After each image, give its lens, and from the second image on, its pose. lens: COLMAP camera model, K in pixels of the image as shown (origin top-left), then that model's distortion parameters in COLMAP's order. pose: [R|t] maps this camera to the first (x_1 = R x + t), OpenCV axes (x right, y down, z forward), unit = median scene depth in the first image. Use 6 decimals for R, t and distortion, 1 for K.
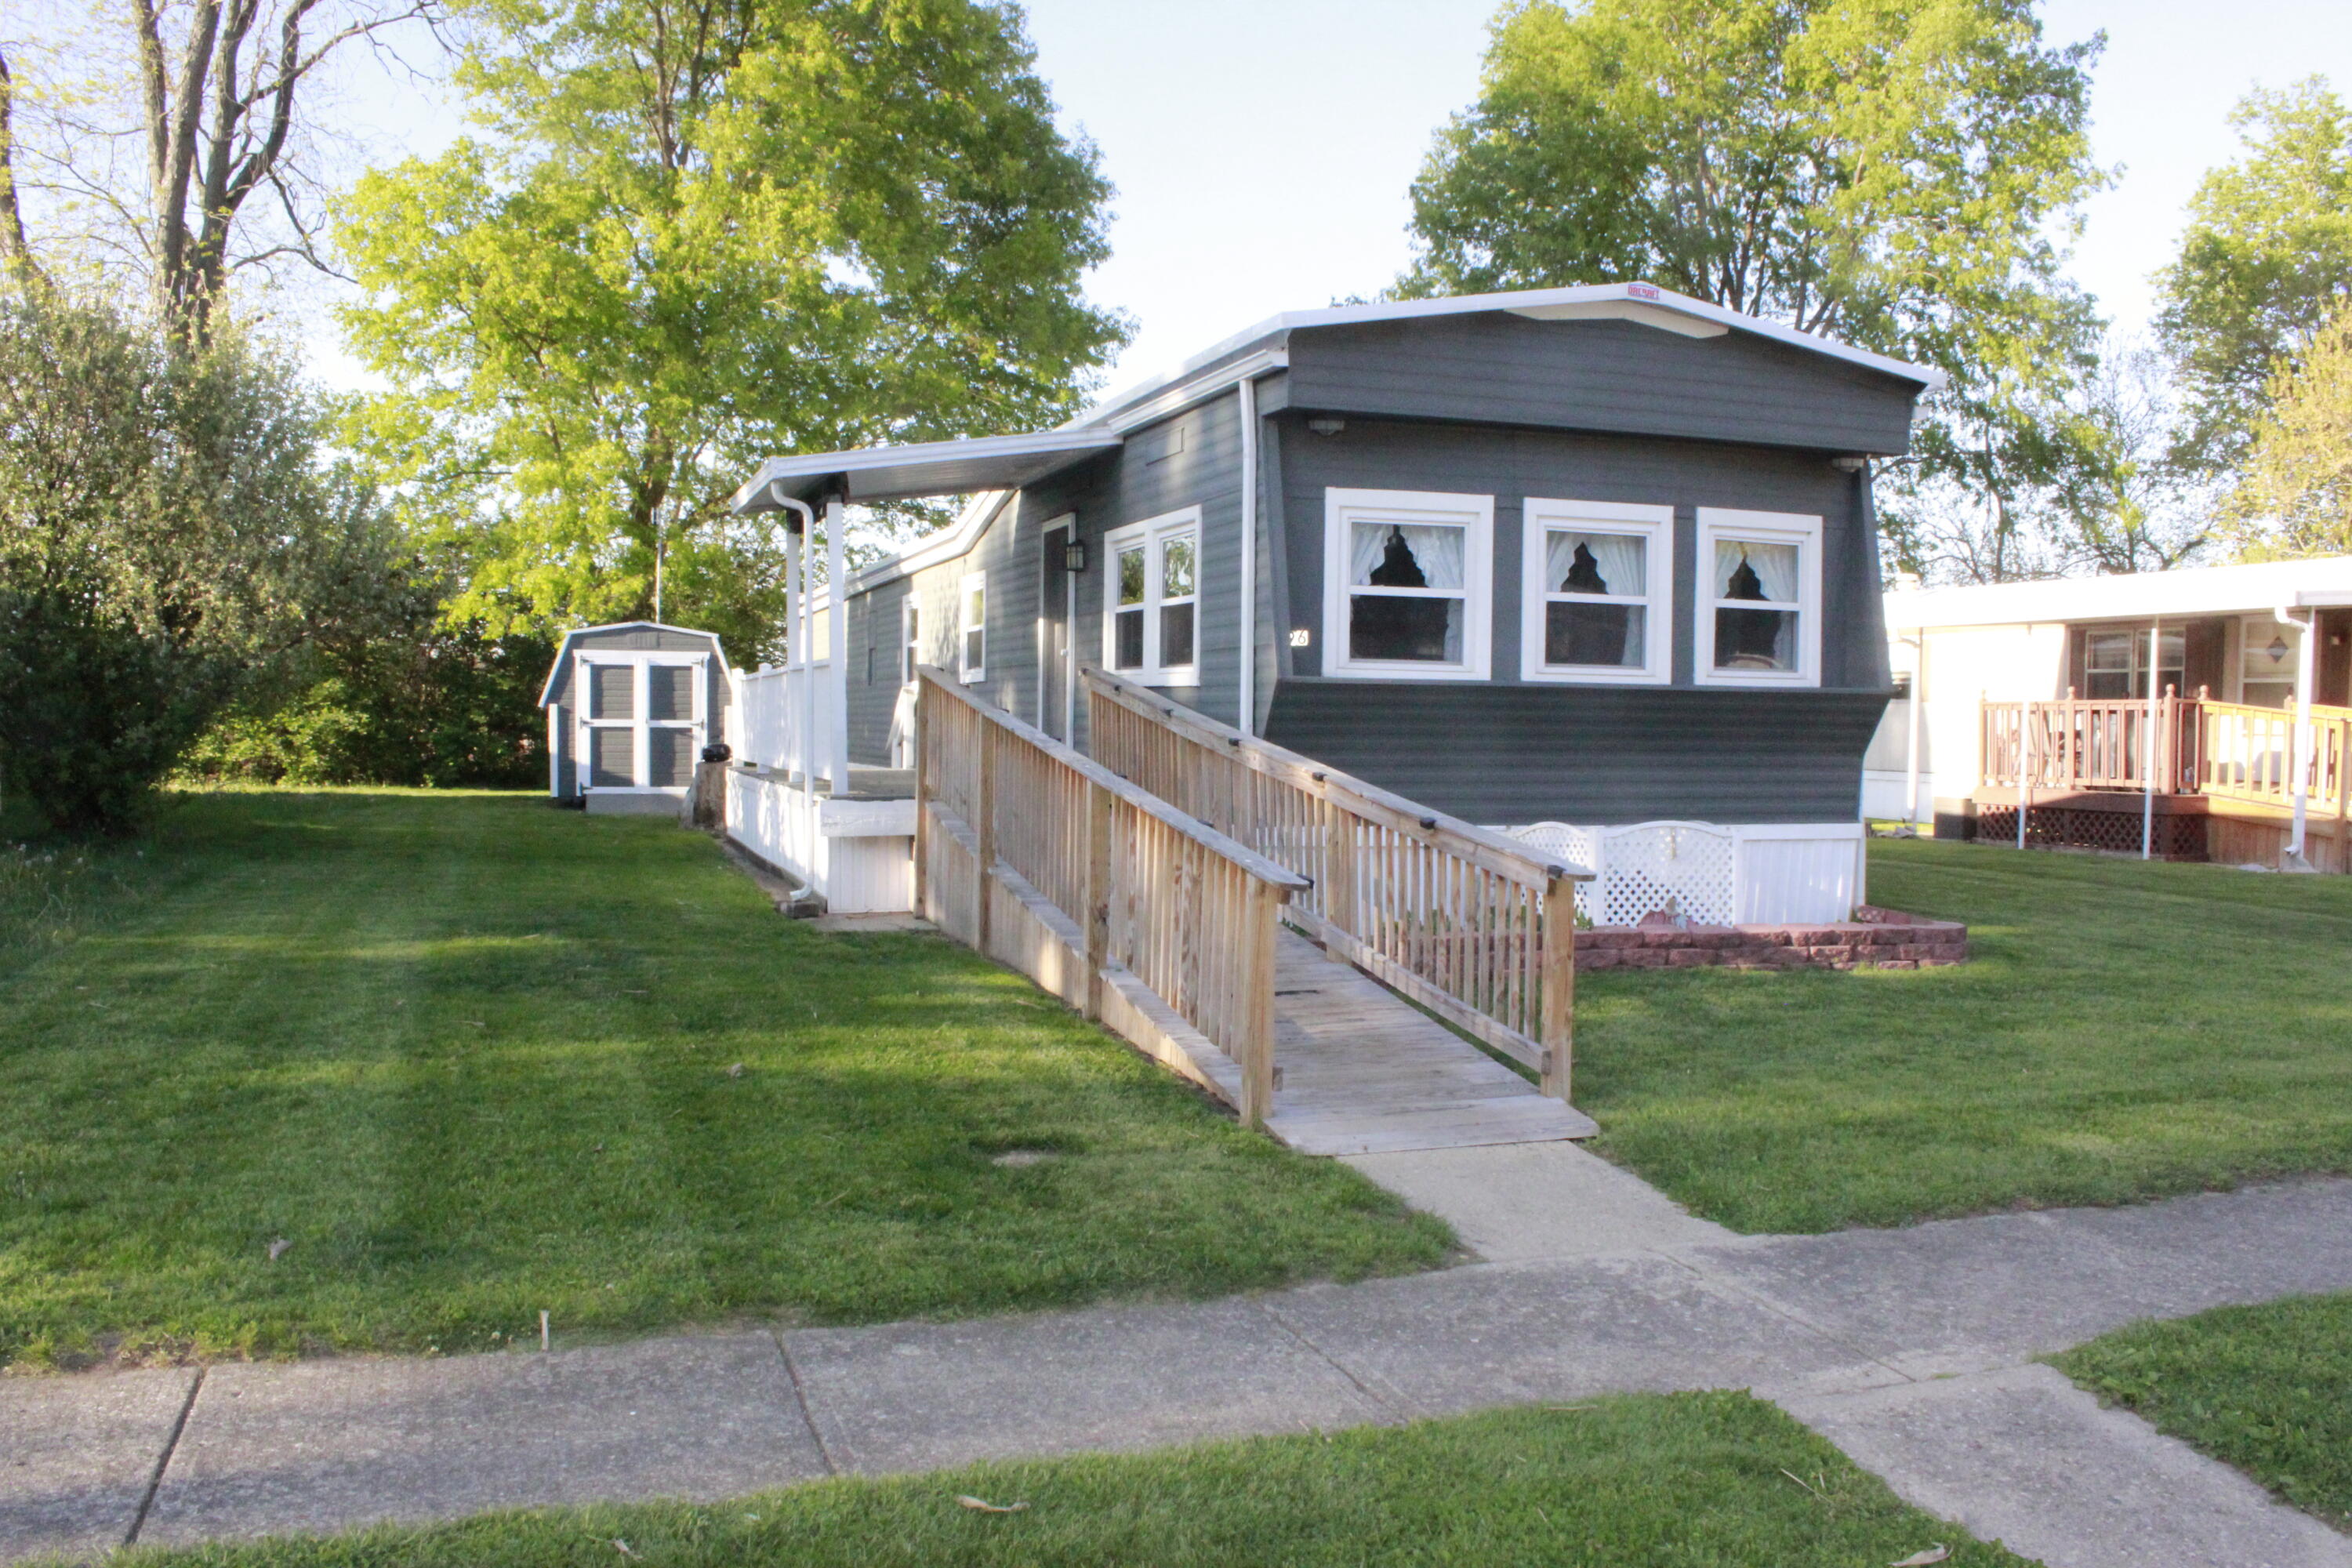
lens RADIAL K [[1836.1, 0, 1244.8], [0, 1836.1, 785.5], [0, 0, 1]] dist [-0.044047, -0.001897]
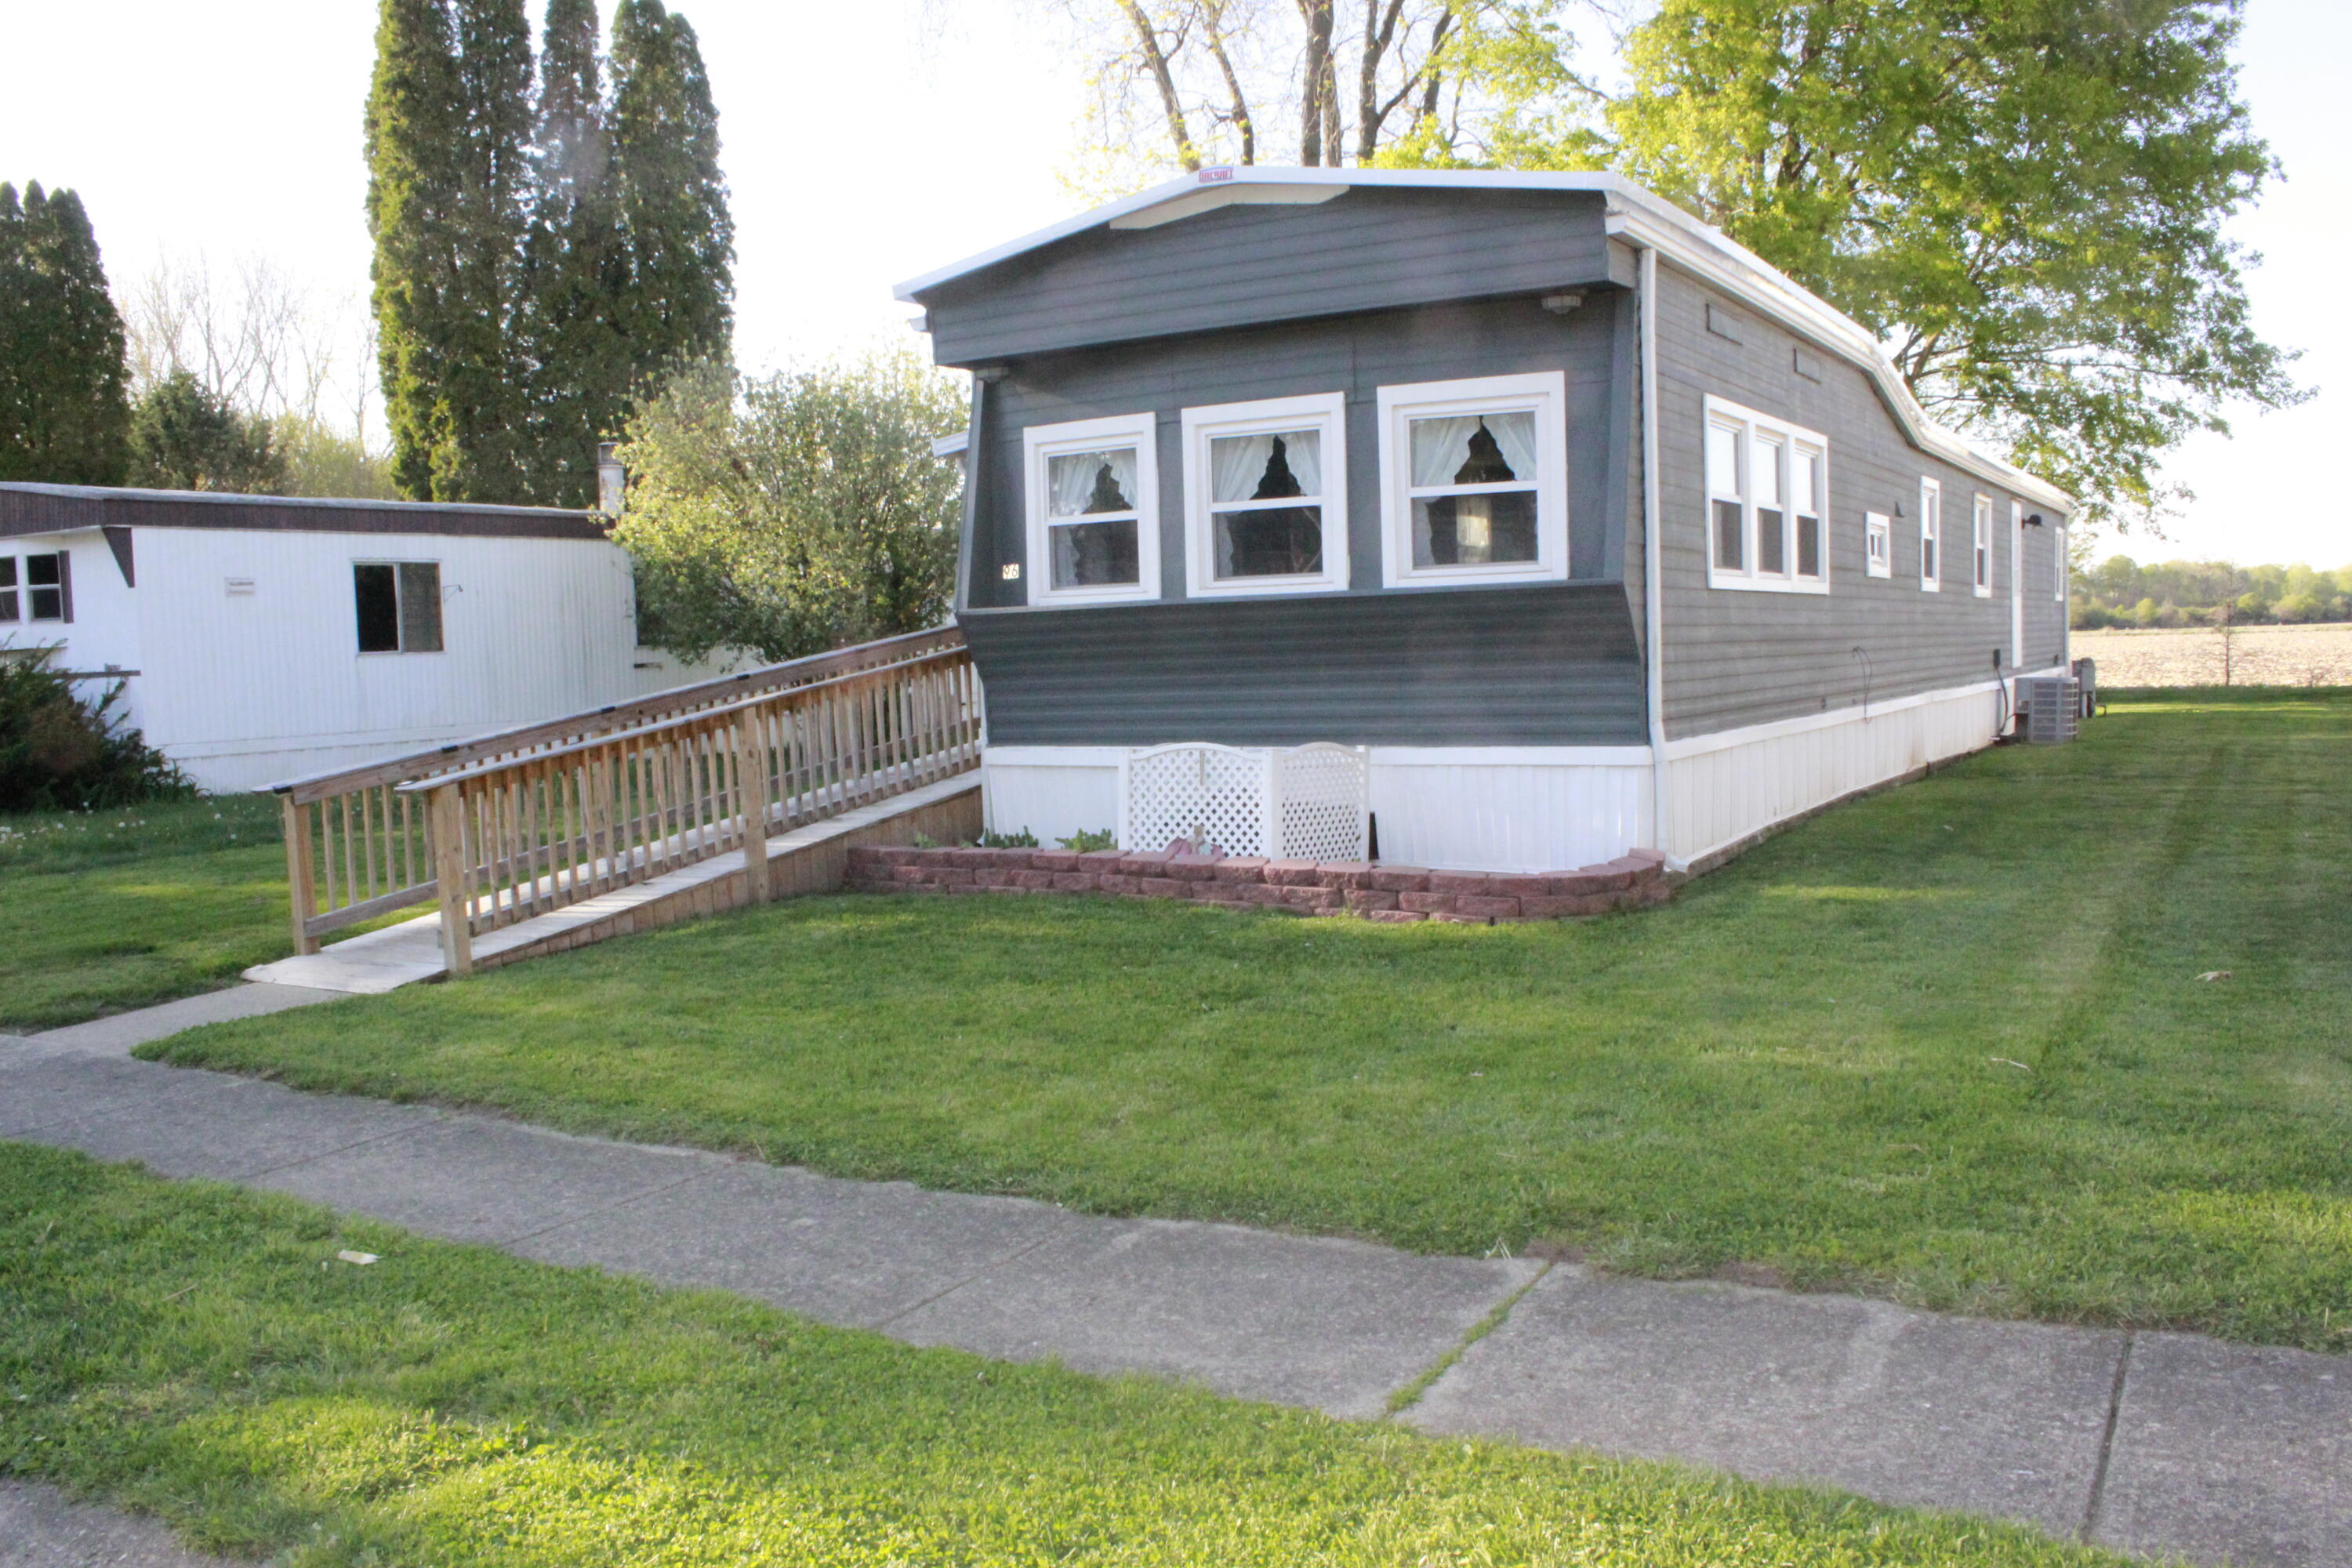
lens RADIAL K [[1937.5, 0, 1181.0], [0, 1937.5, 813.2], [0, 0, 1]] dist [-0.170254, 0.159119]
pose [[0.618301, 0.034270, -0.785194, 0.954339], [0.015810, 0.998304, 0.056022, -0.000560], [0.785782, -0.047052, 0.616711, 0.359019]]
